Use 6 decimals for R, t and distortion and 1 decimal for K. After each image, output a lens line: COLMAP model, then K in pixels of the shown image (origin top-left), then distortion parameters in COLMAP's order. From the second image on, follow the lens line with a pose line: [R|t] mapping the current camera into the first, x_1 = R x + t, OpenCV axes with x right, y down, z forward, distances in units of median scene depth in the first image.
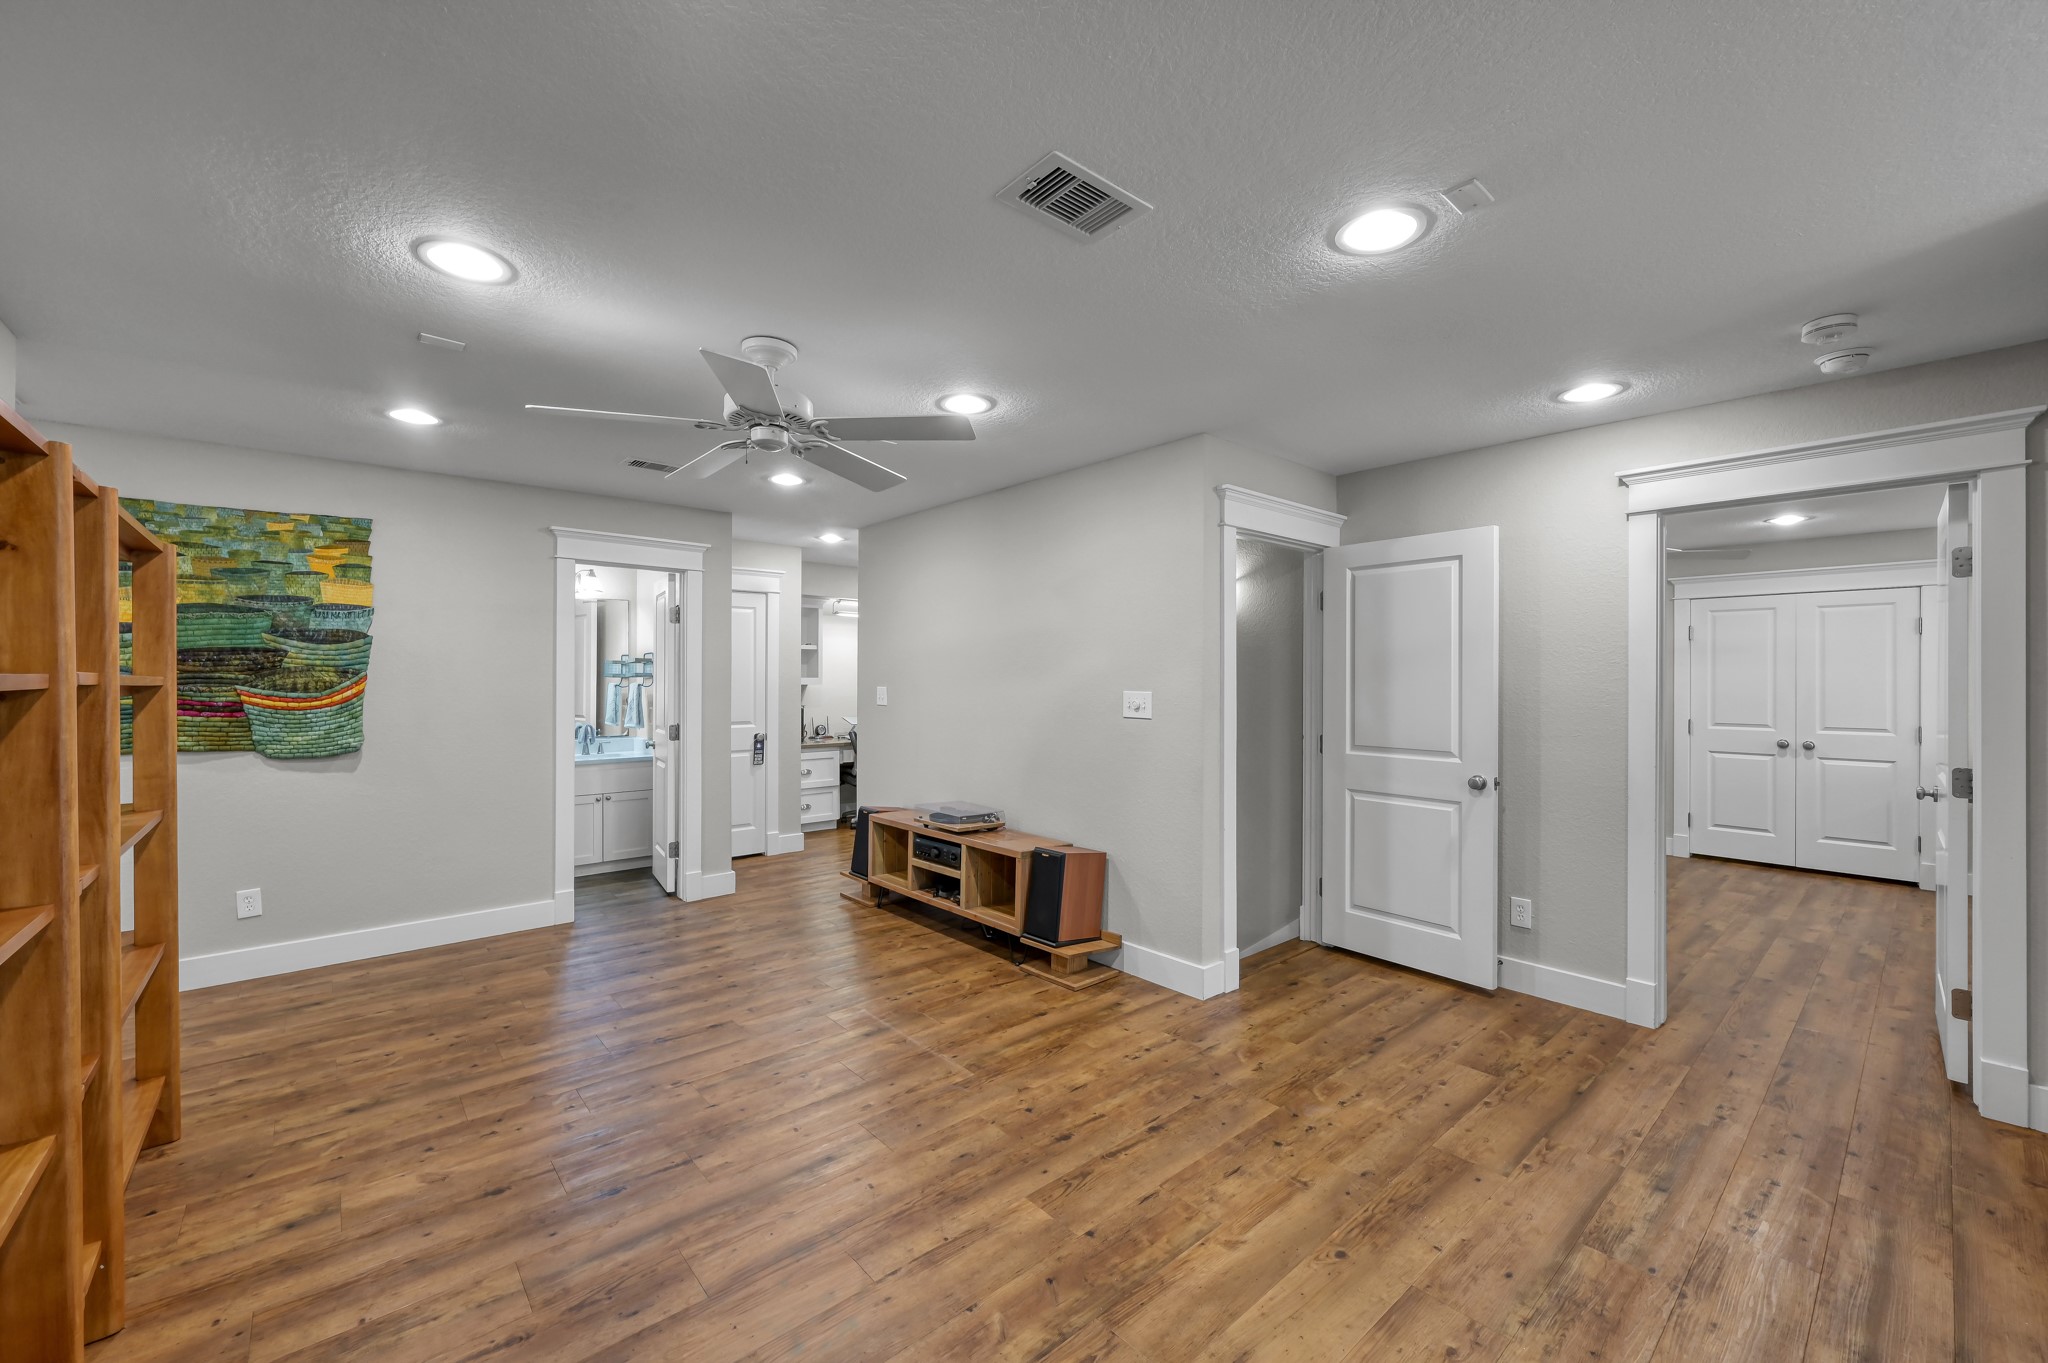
lens RADIAL K [[810.3, 0, 1044.3], [0, 810.3, 682.5], [0, 0, 1]] dist [-0.004379, 0.001656]
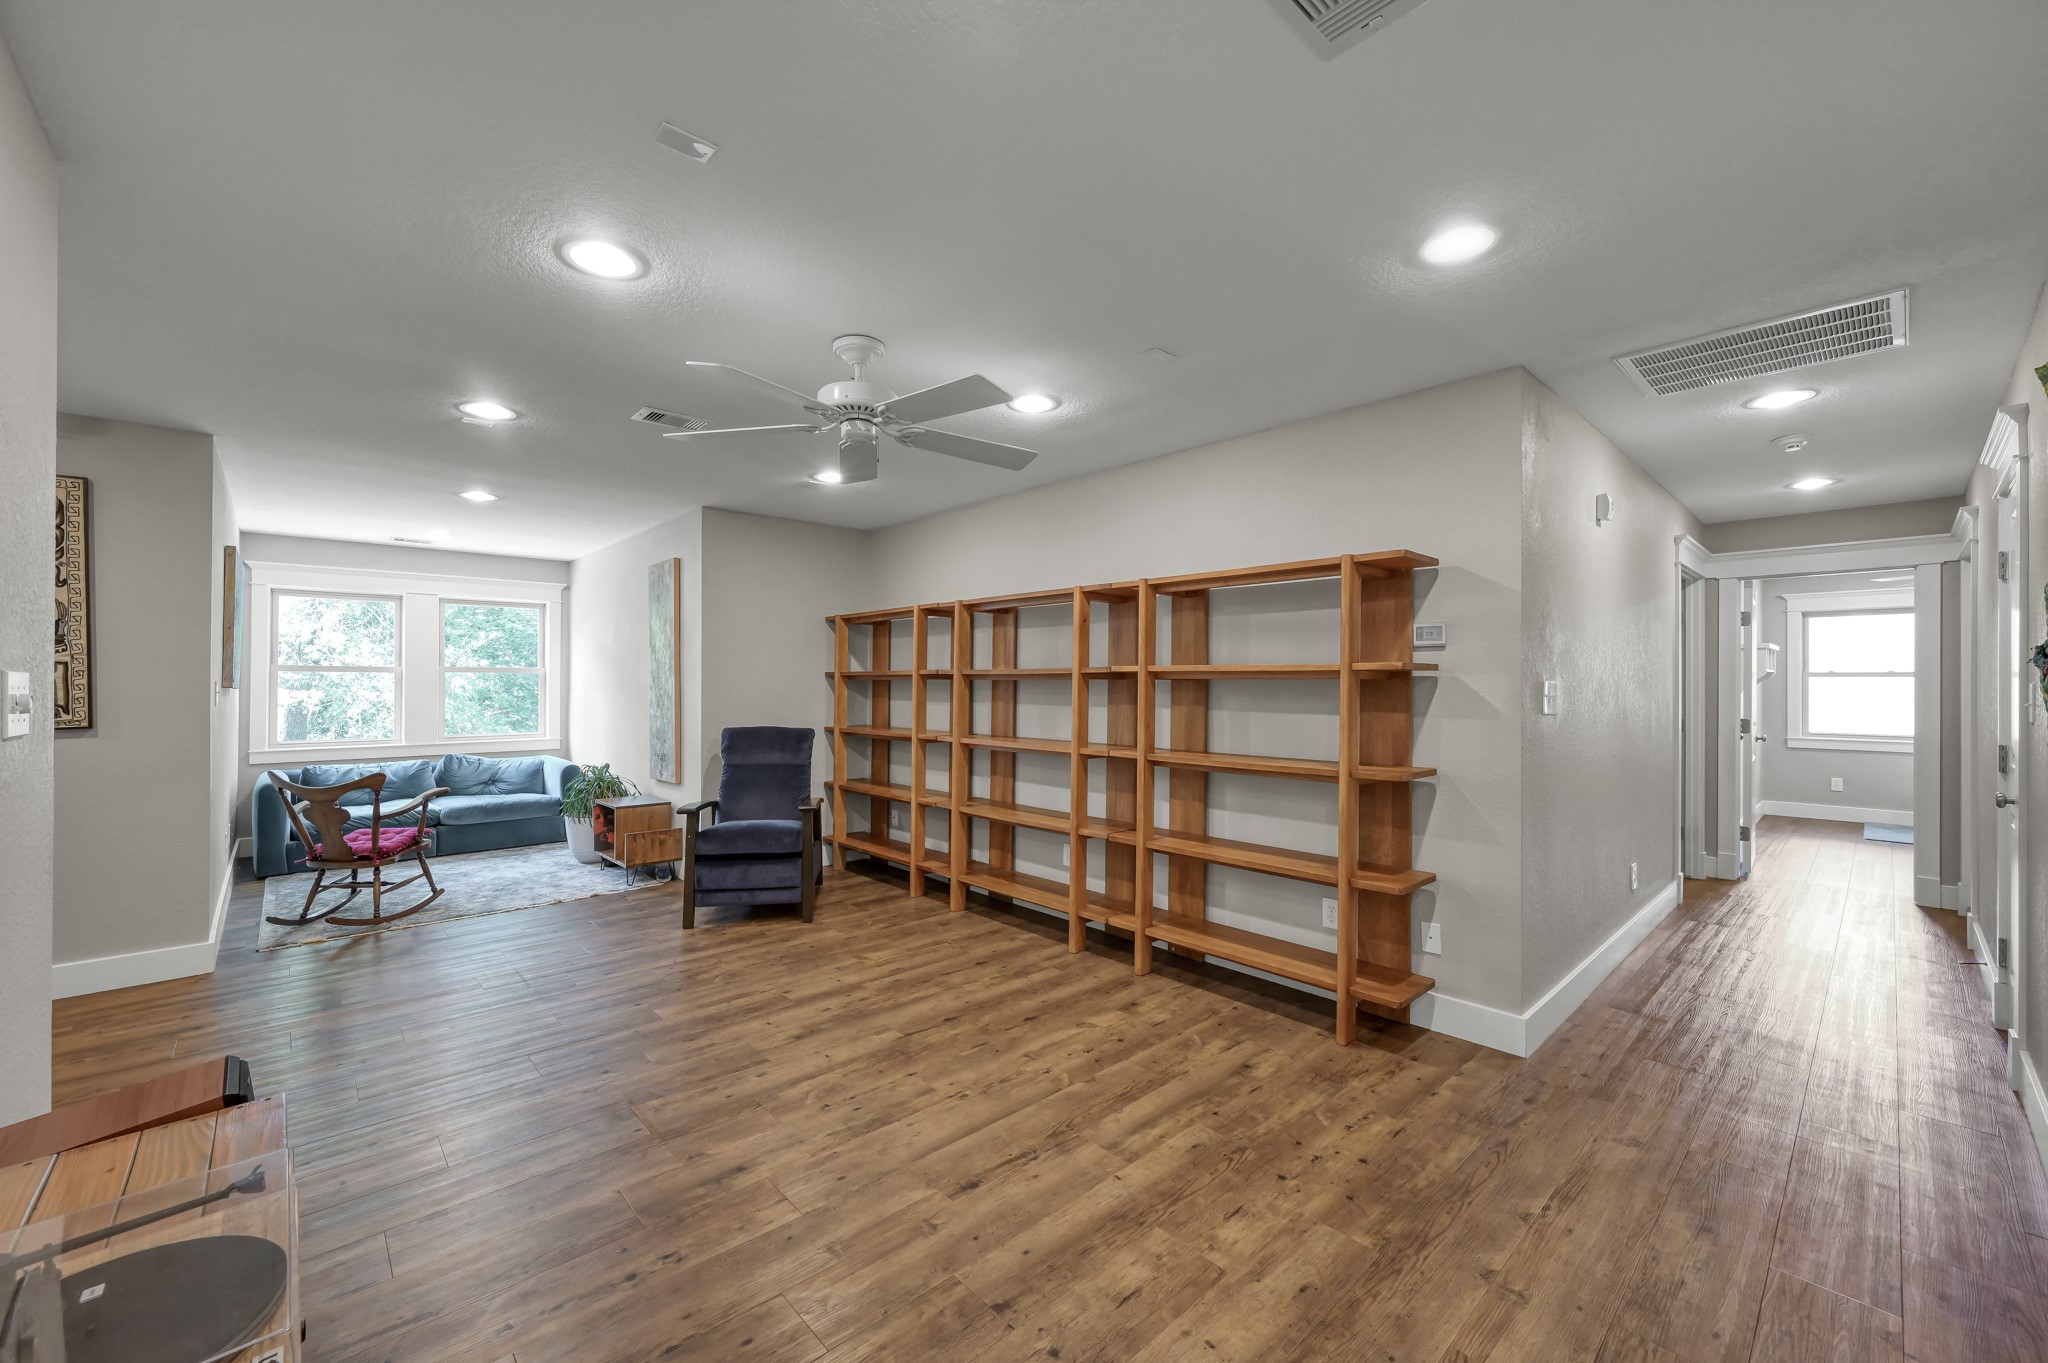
lens RADIAL K [[810.3, 0, 1027.3], [0, 810.3, 685.1], [0, 0, 1]] dist [-0.004379, 0.001656]
pose [[-0.999966, -0.005101, -0.006493, -0.392351], [-0.005104, 0.999987, 0.000365, 0.019335], [0.006491, 0.000398, -0.999979, 1.451497]]
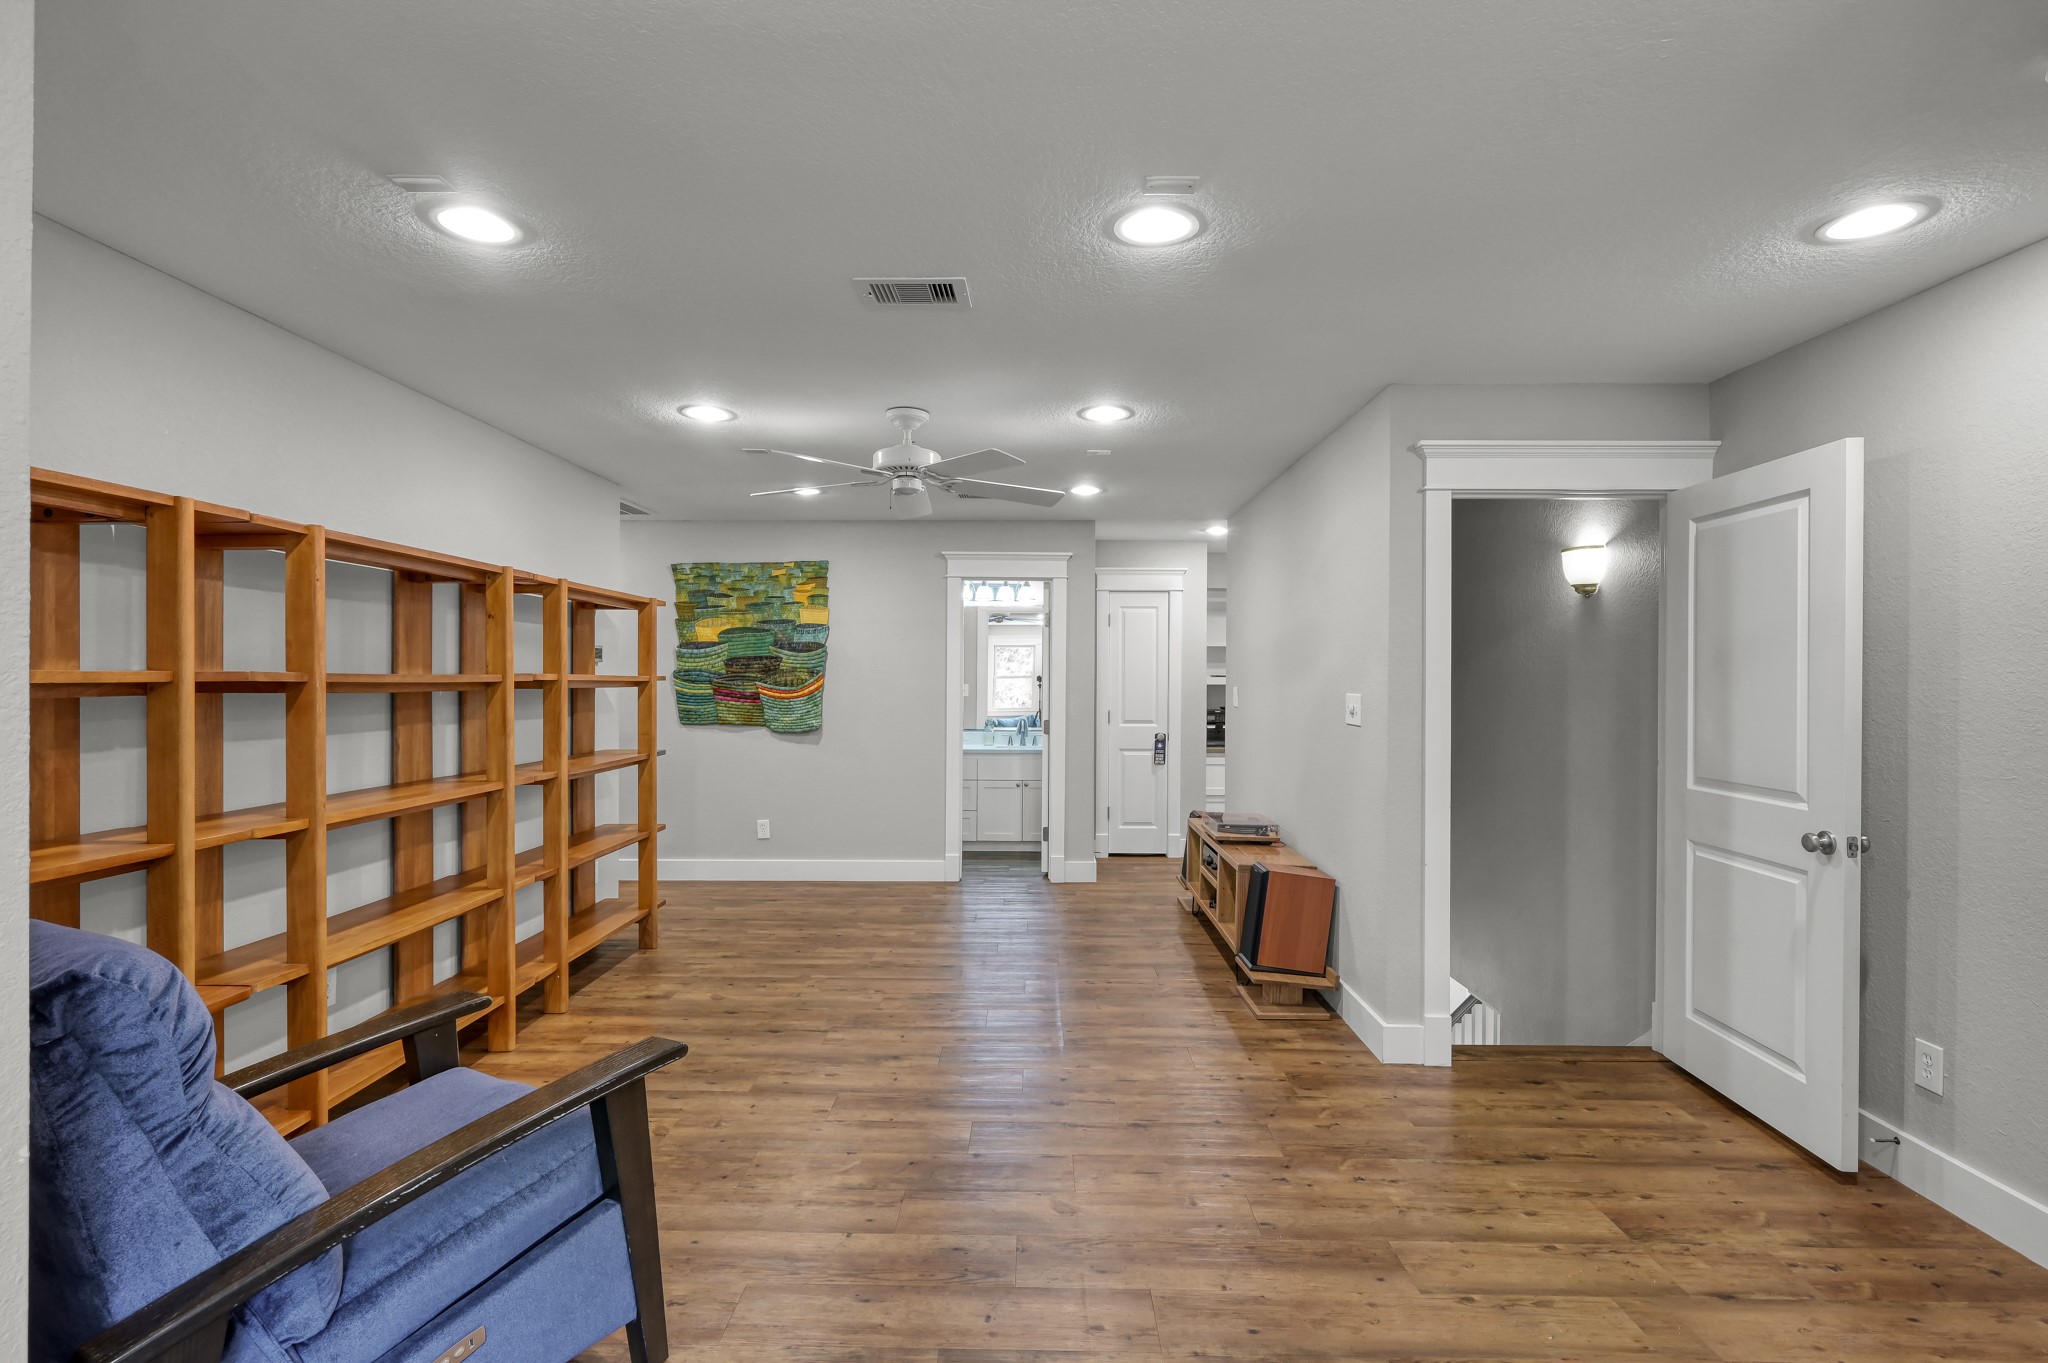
lens RADIAL K [[980.9, 0, 1031.7], [0, 980.9, 682.7], [0, 0, 1]] dist [-0.006866, 0.000124]
pose [[0.740289, 0.005516, -0.672267, 0.583804], [-0.005814, 0.999981, 0.001803, -0.000535], [0.672264, 0.002574, 0.740307, 0.005136]]
